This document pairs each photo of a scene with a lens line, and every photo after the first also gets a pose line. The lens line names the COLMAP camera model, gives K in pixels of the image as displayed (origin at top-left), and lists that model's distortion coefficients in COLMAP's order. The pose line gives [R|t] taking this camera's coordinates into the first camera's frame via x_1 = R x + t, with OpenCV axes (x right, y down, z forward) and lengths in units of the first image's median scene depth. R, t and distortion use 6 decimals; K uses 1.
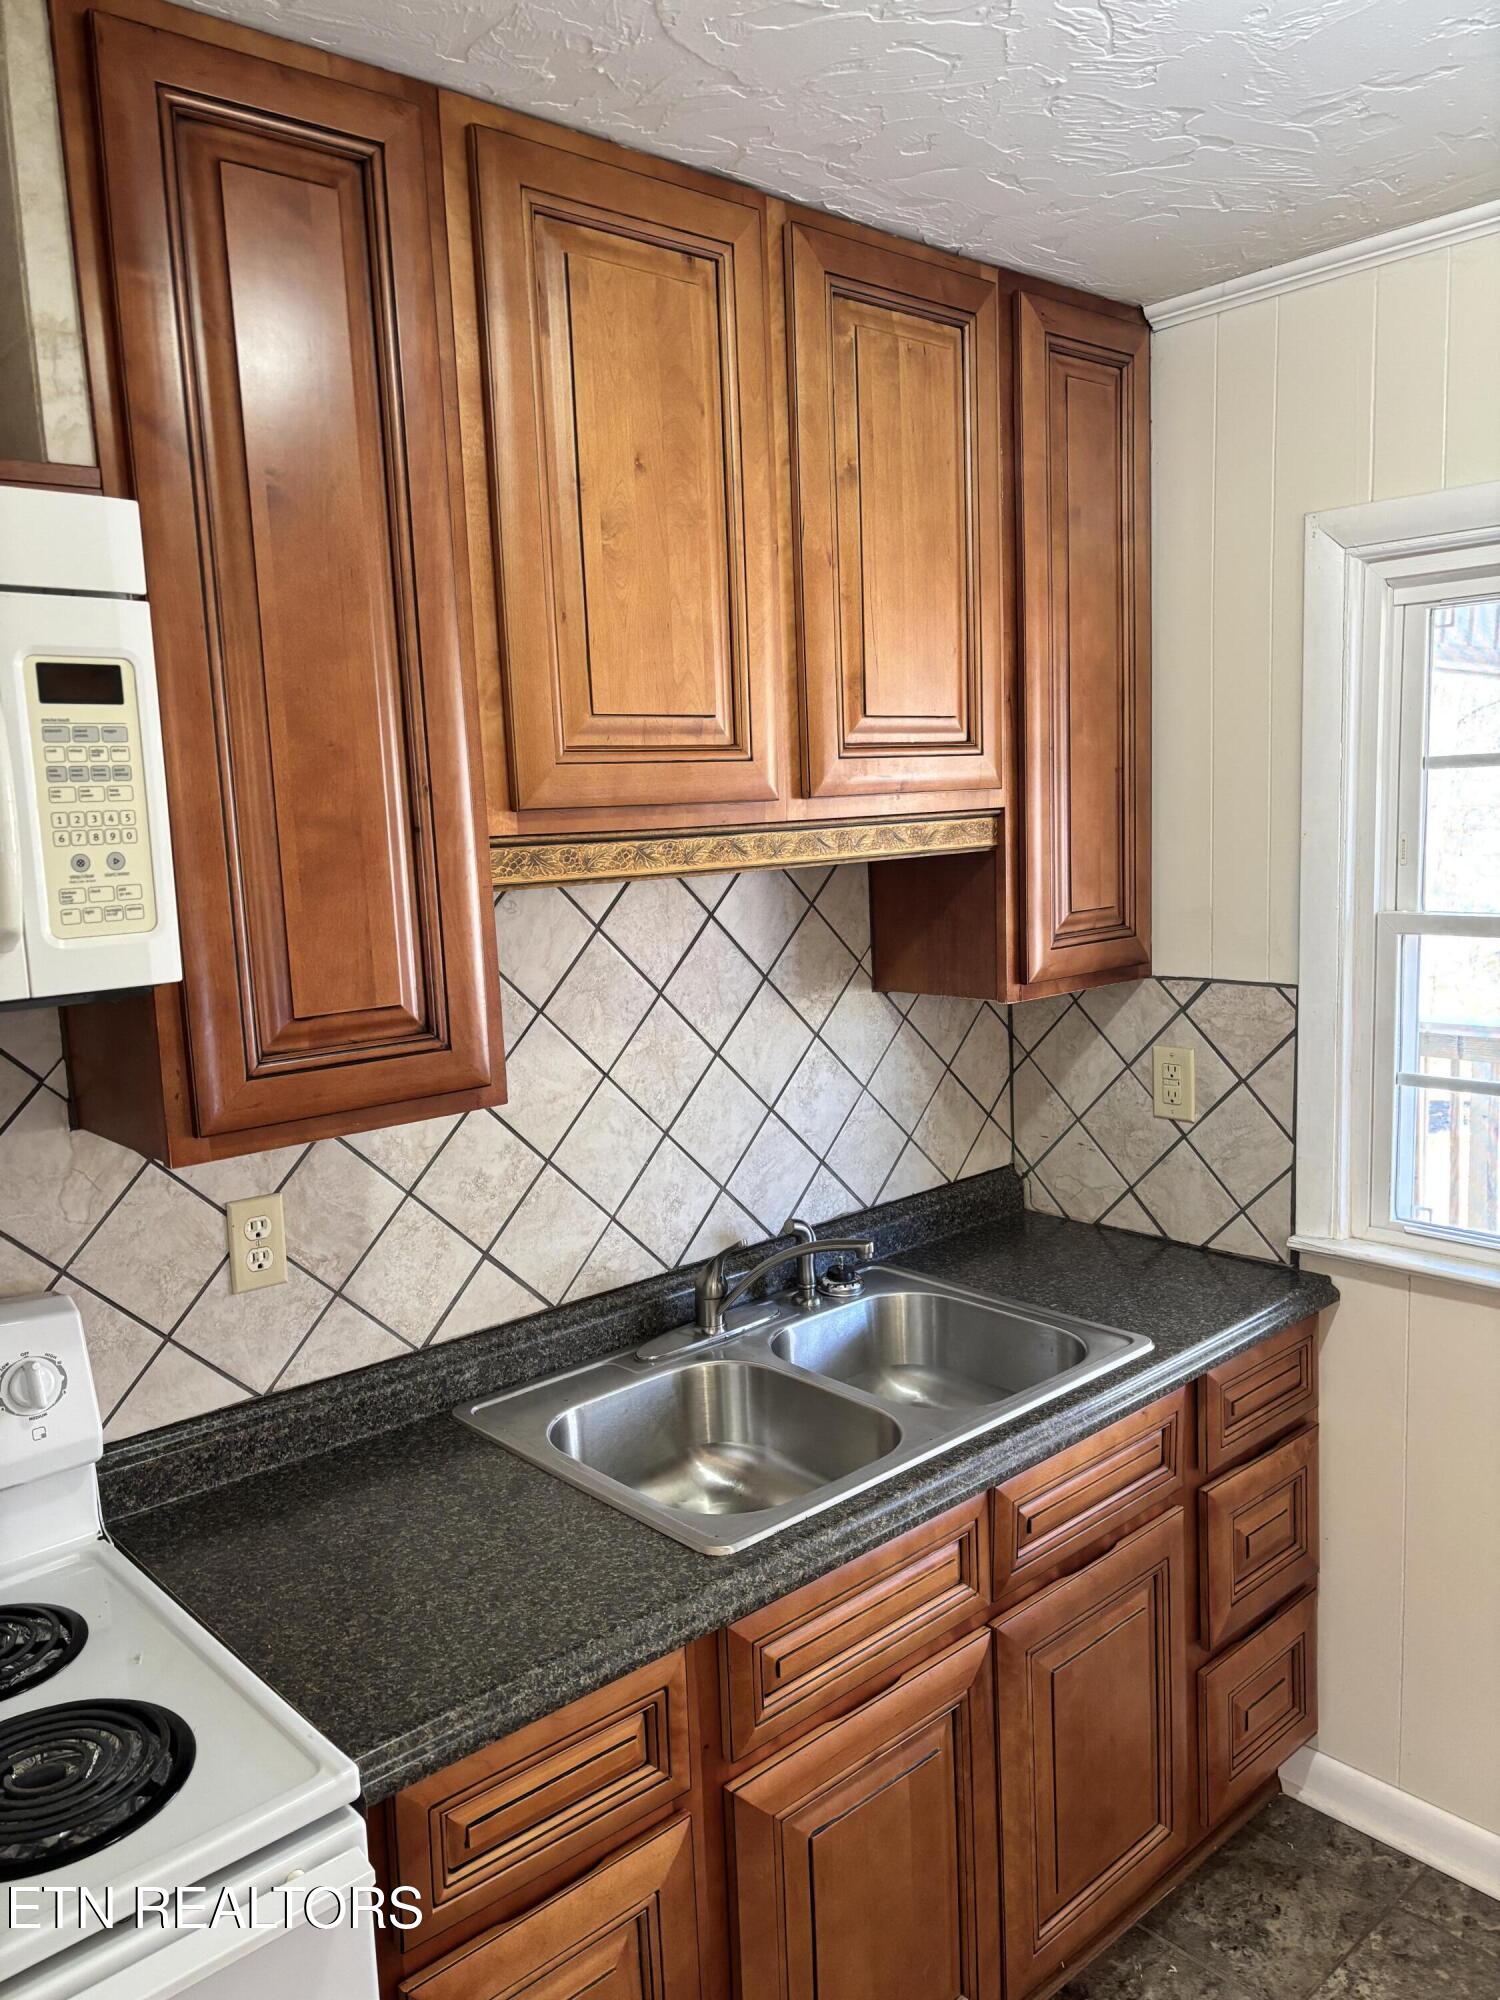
lens RADIAL K [[1505.4, 0, 752.2], [0, 1505.4, 1011.1], [0, 0, 1]] dist [0.108448, -0.098062]
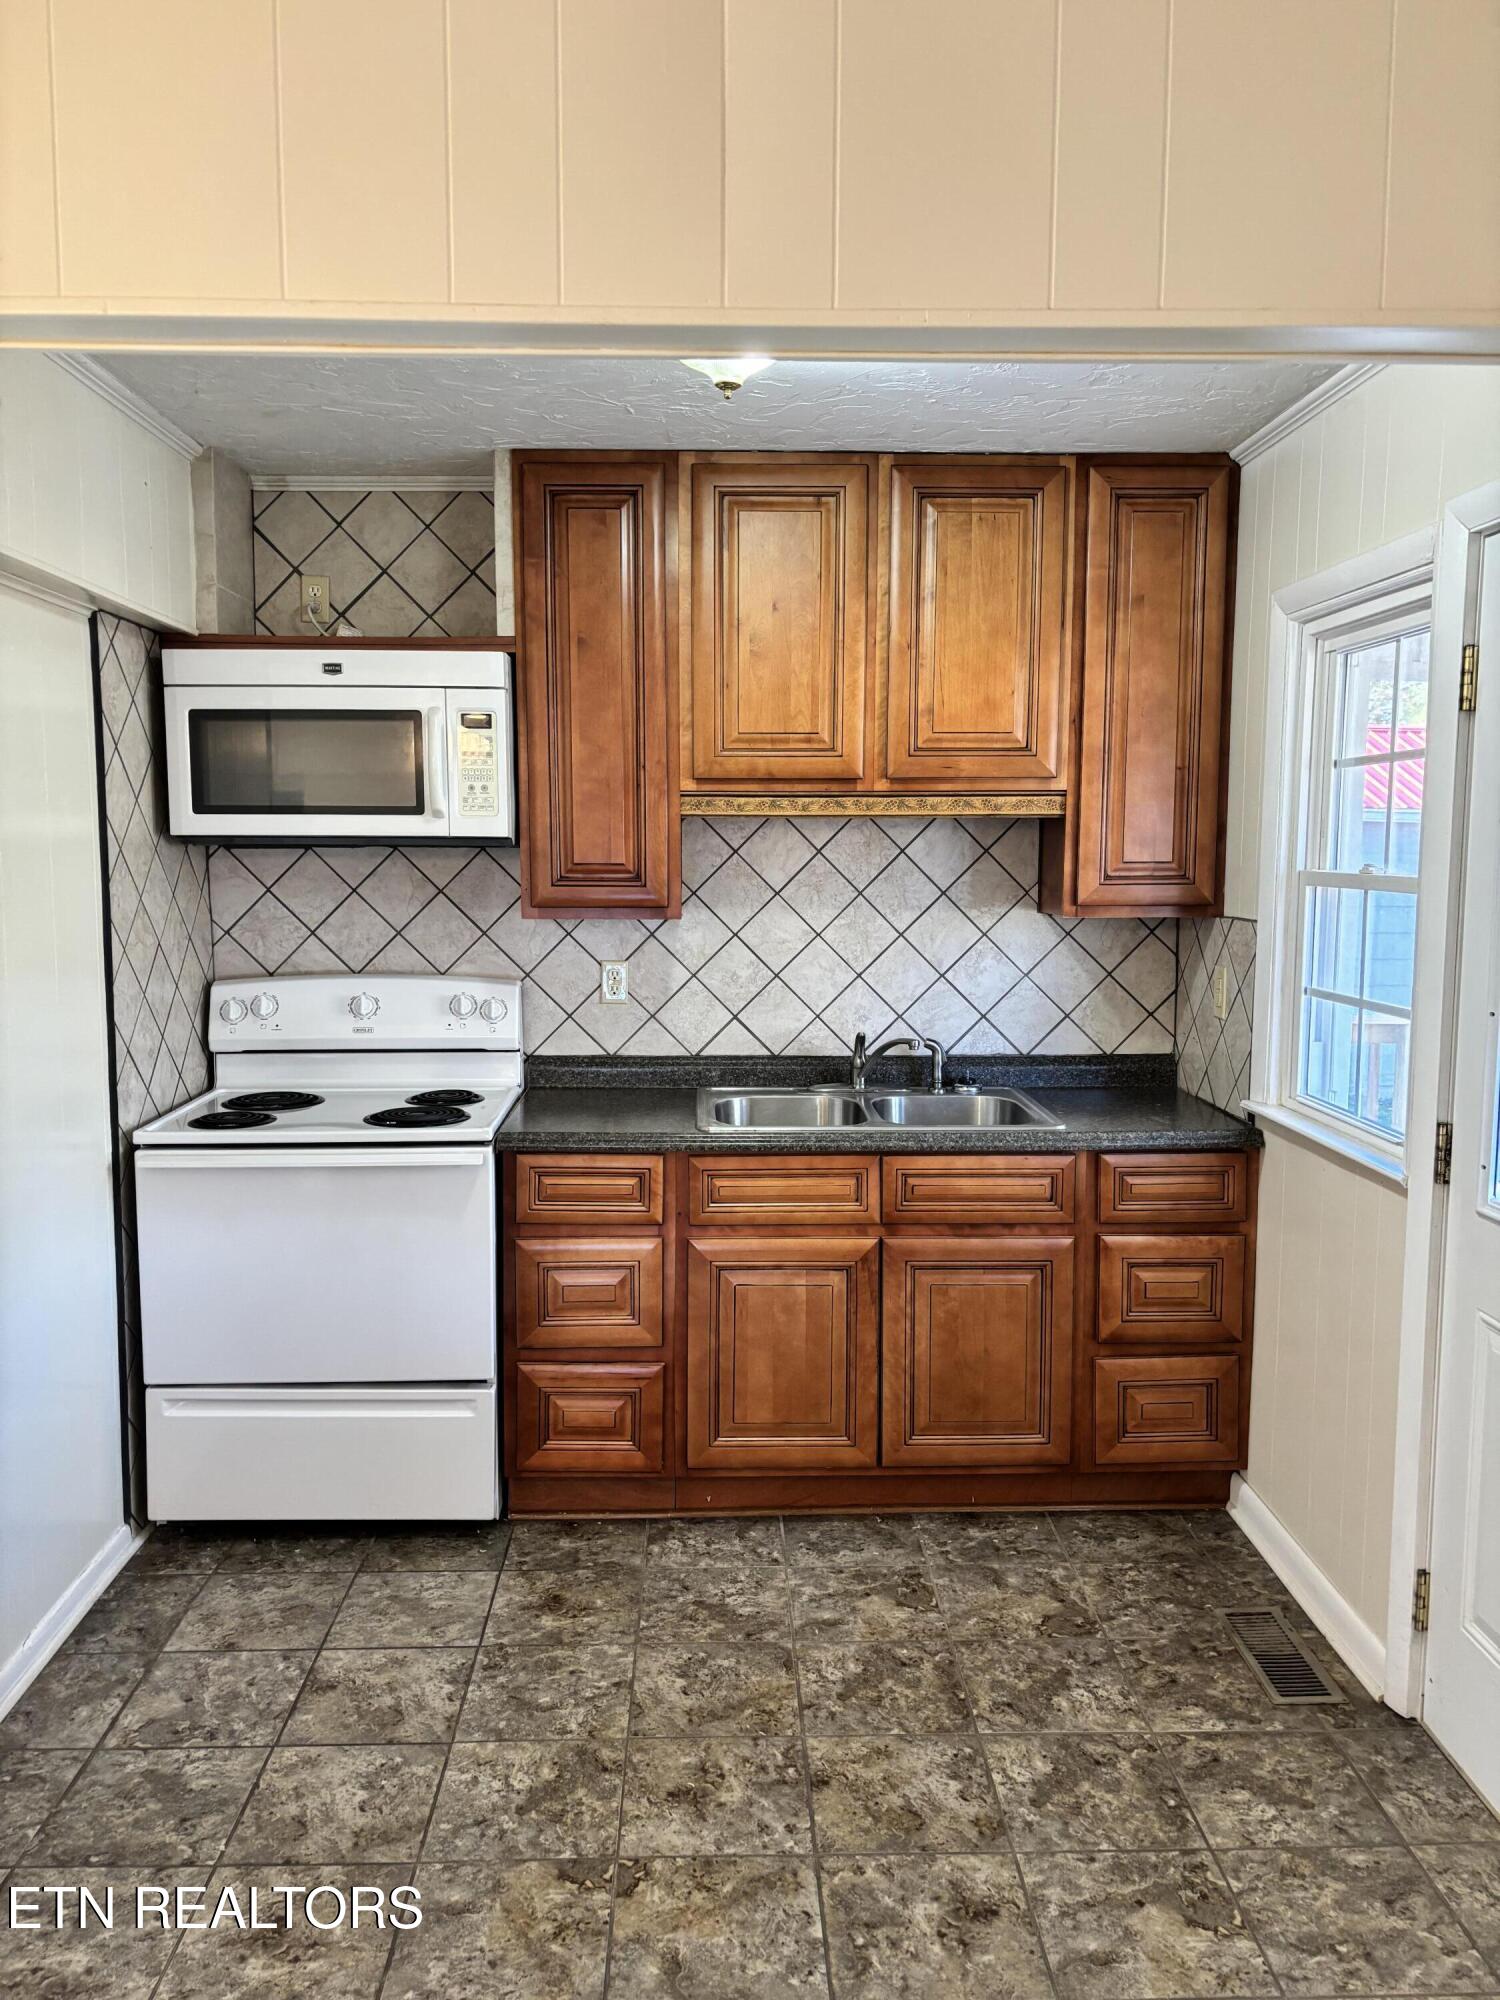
lens RADIAL K [[1513.8, 0, 750.0], [0, 1513.8, 1000.0], [0, 0, 1]] dist [0.209512, -0.265295]
pose [[0.756331, 0.109882, -0.644895, 1.005613], [-0.125439, 0.991860, 0.021887, 0.090034], [0.642050, 0.064341, 0.763958, -0.420955]]
